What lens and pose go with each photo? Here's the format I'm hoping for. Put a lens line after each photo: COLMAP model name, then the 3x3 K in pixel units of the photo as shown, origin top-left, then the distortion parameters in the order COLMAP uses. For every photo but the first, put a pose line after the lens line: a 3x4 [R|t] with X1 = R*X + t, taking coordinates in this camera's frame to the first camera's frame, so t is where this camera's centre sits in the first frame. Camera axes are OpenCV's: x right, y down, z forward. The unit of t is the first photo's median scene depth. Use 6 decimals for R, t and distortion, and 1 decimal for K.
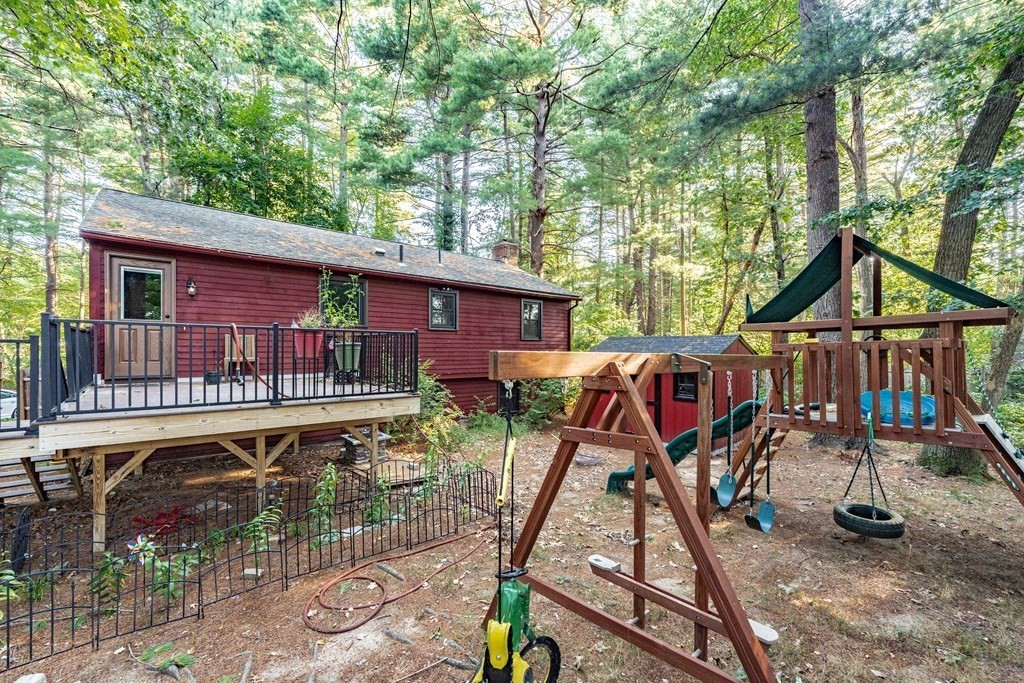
lens RADIAL K [[422.1, 0, 517.4], [0, 422.1, 340.2], [0, 0, 1]] dist [0.000156, -0.000414]
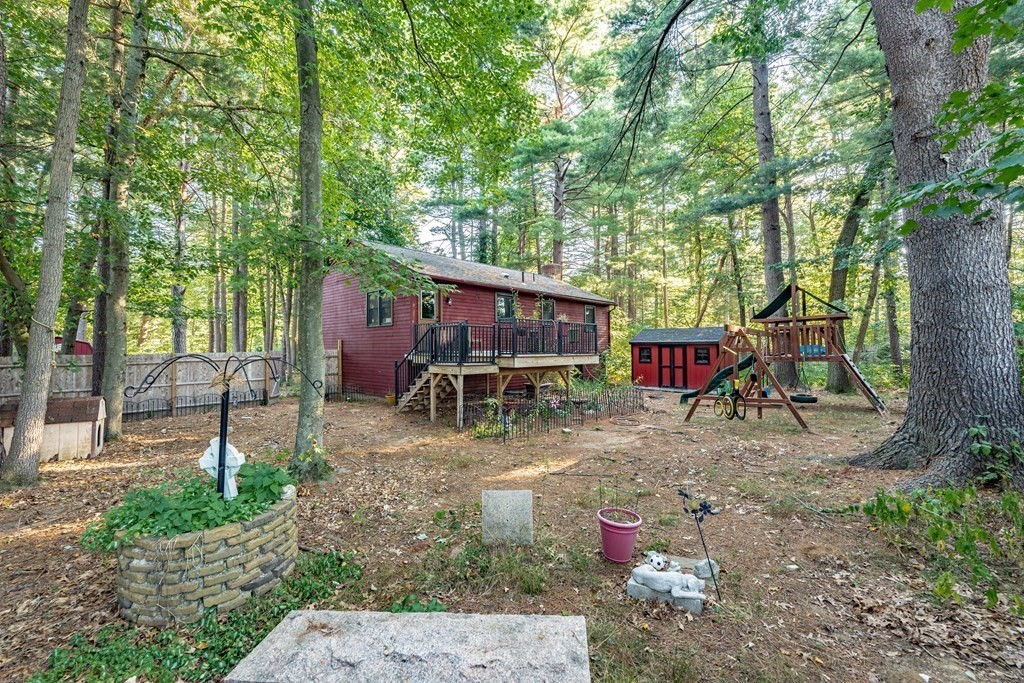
lens RADIAL K [[411.2, 0, 509.0], [0, 411.2, 326.7], [0, 0, 1]] dist [0.000619, -0.000009]
pose [[0.995737, -0.004961, 0.092108, -0.452093], [0.007738, 0.999525, -0.029827, 0.026478], [-0.091916, 0.030412, 0.995302, -0.511287]]
